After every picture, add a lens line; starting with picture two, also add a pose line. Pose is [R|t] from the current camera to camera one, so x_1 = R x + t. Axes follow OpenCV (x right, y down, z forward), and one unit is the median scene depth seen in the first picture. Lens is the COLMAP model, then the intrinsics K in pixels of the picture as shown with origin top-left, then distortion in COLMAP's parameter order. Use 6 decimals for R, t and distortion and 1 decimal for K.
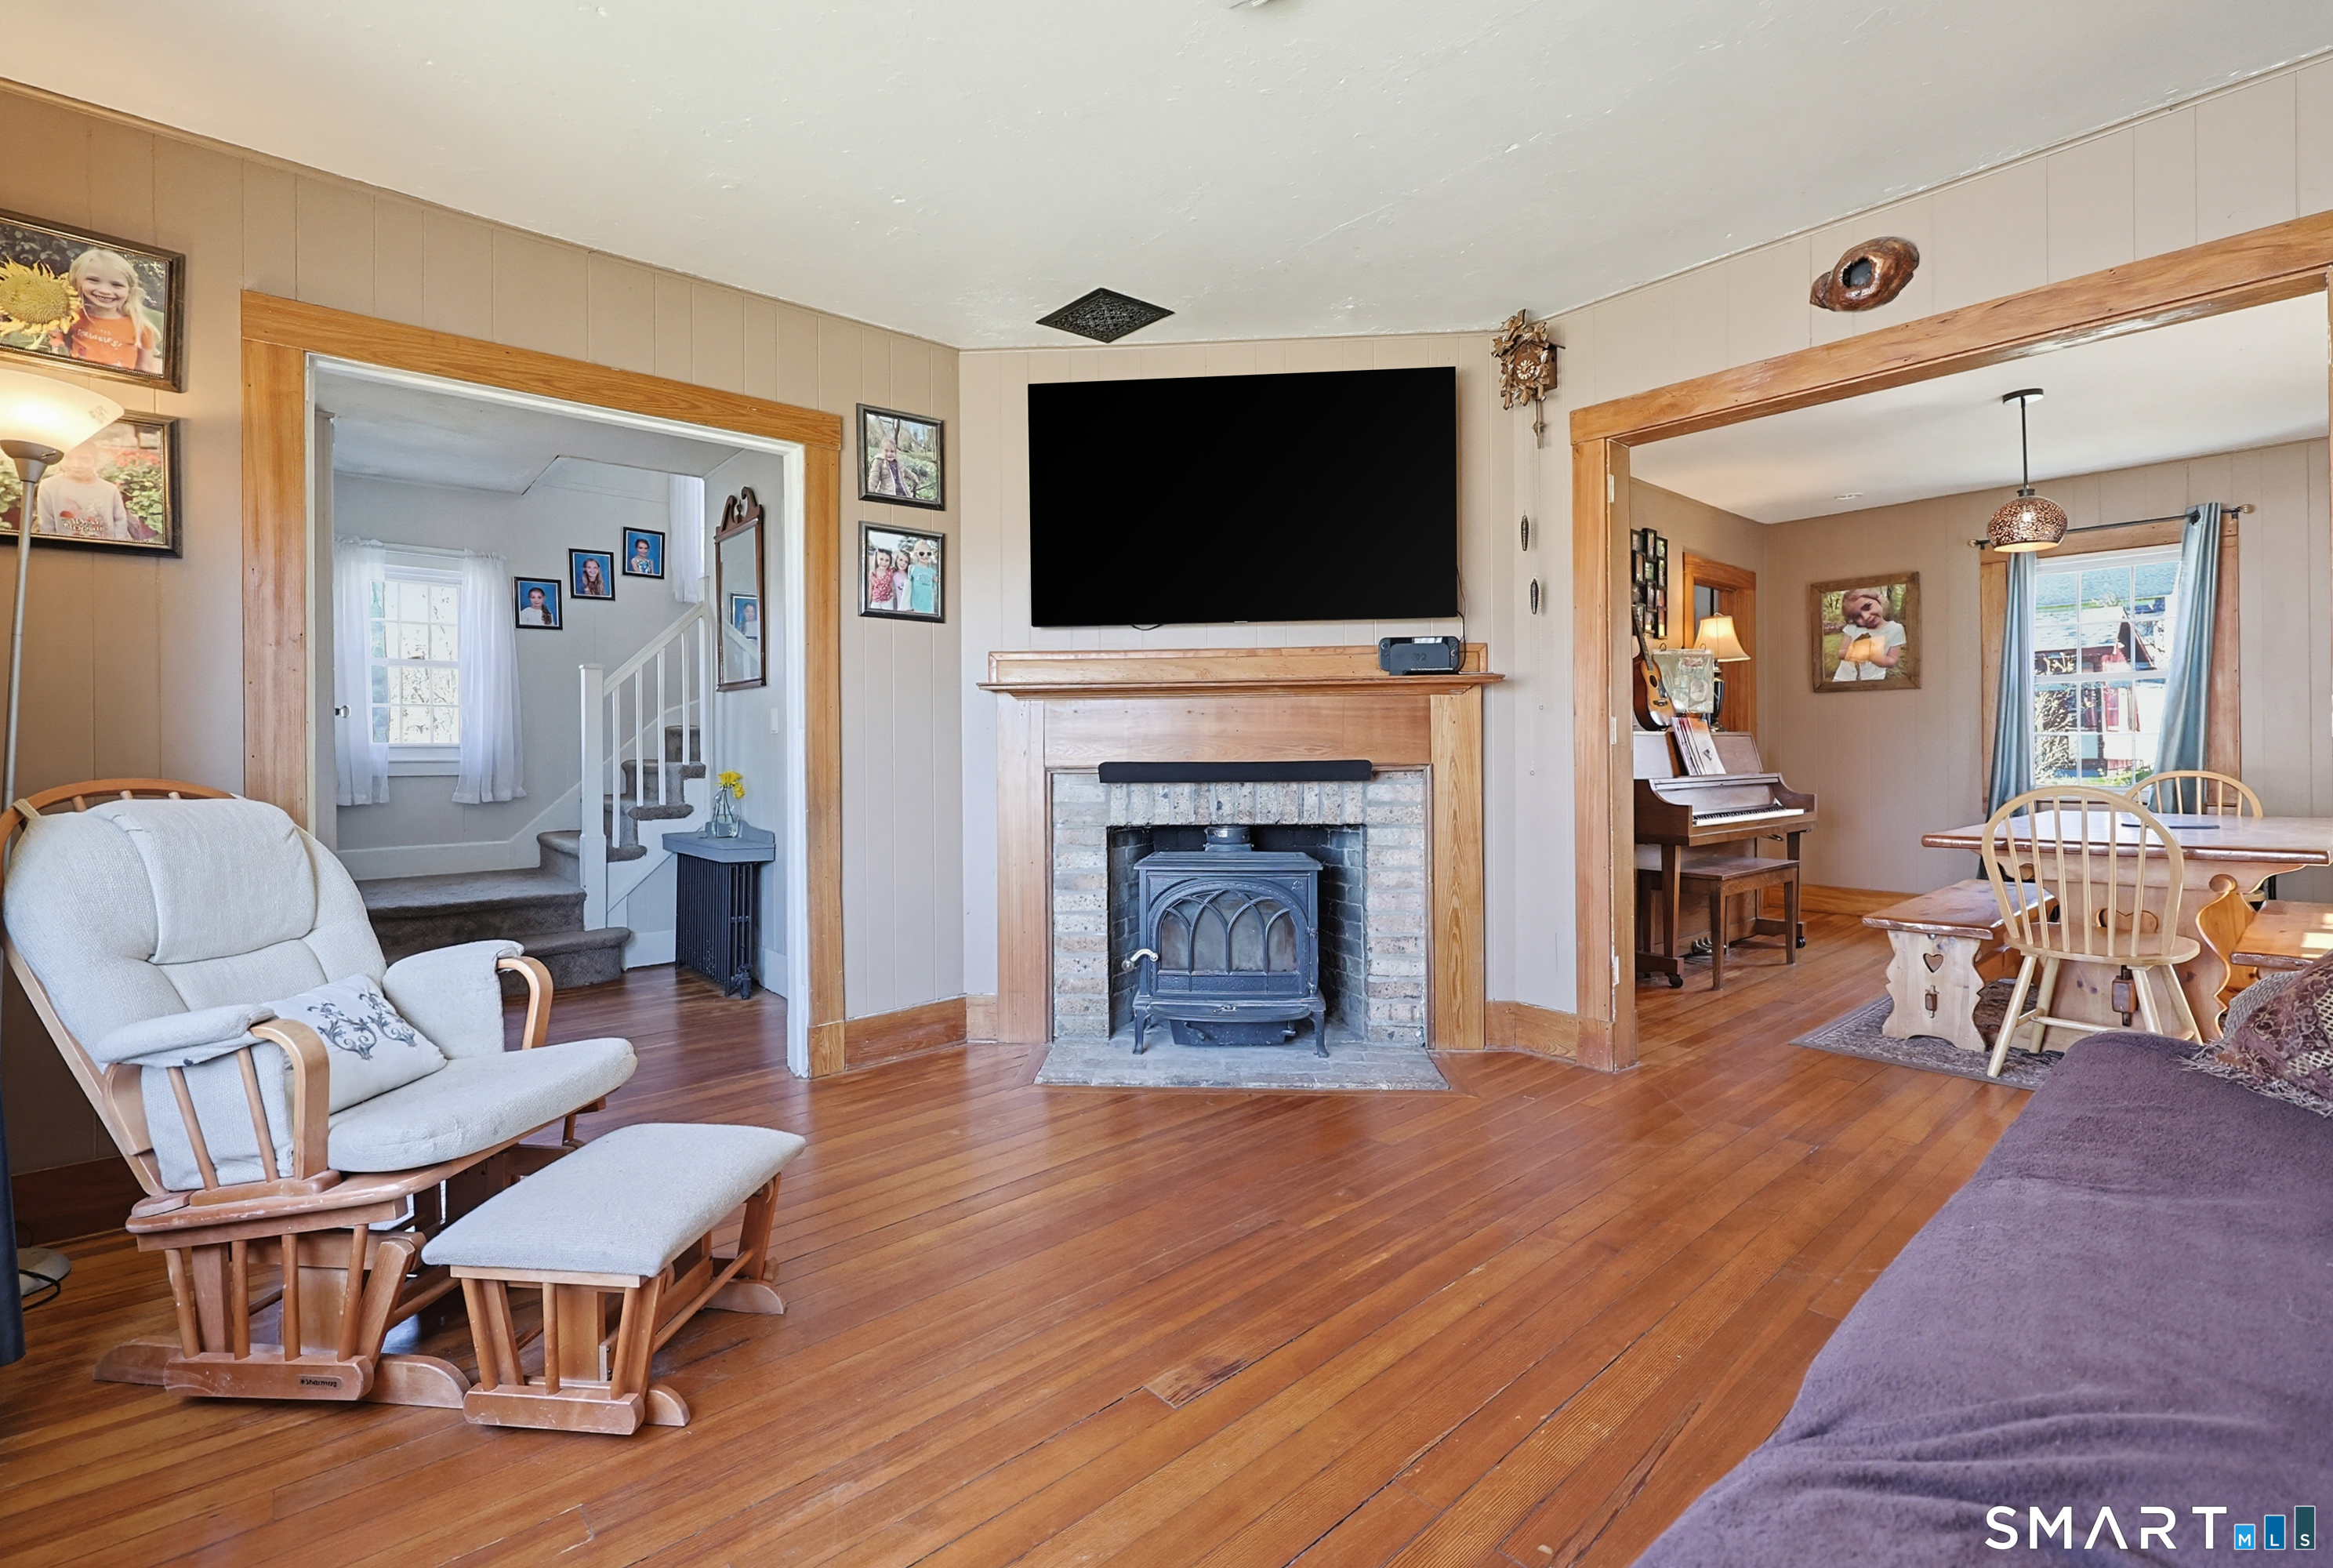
lens RADIAL K [[1064.7, 0, 1160.8], [0, 1064.7, 748.1], [0, 0, 1]] dist [0.017111, 0.000058]
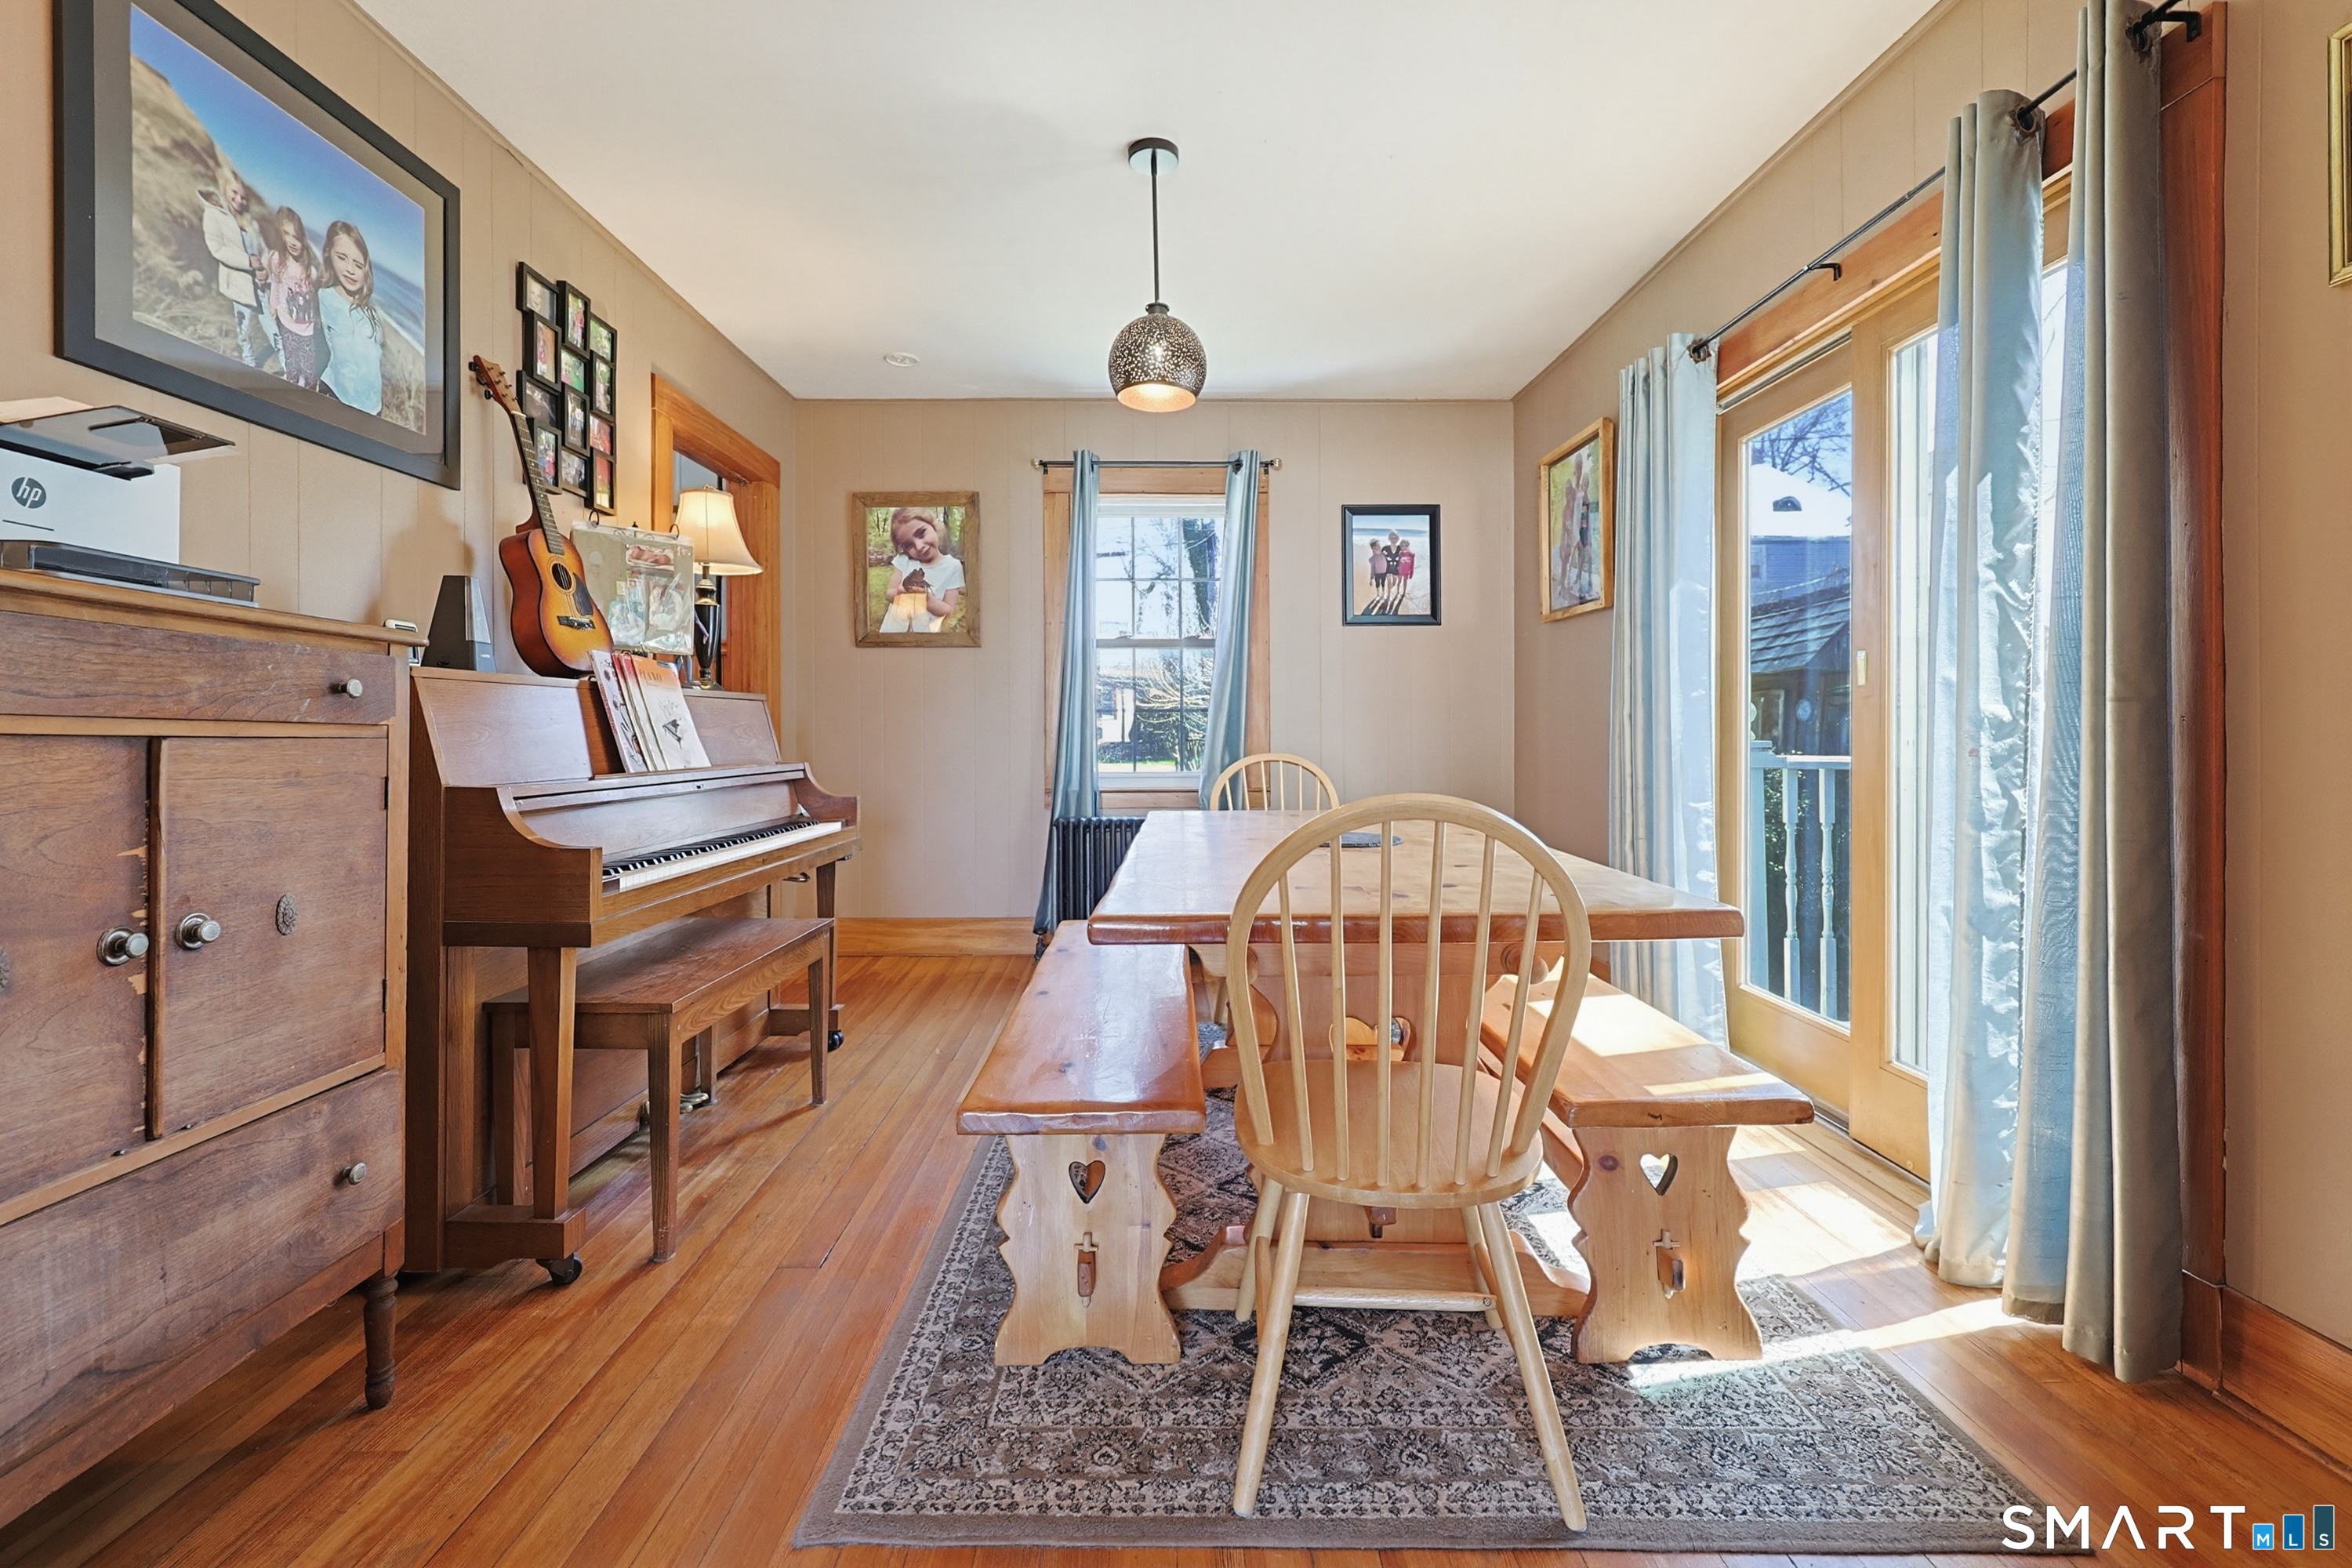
lens RADIAL K [[1017.6, 0, 1178.9], [0, 1017.6, 745.8], [0, 0, 1]] dist [0.001434, 0.000187]
pose [[0.655596, -0.003354, 0.755105, 0.300050], [-0.005517, 0.999942, 0.009232, 0.007845], [-0.755092, -0.010218, 0.655539, 0.494380]]
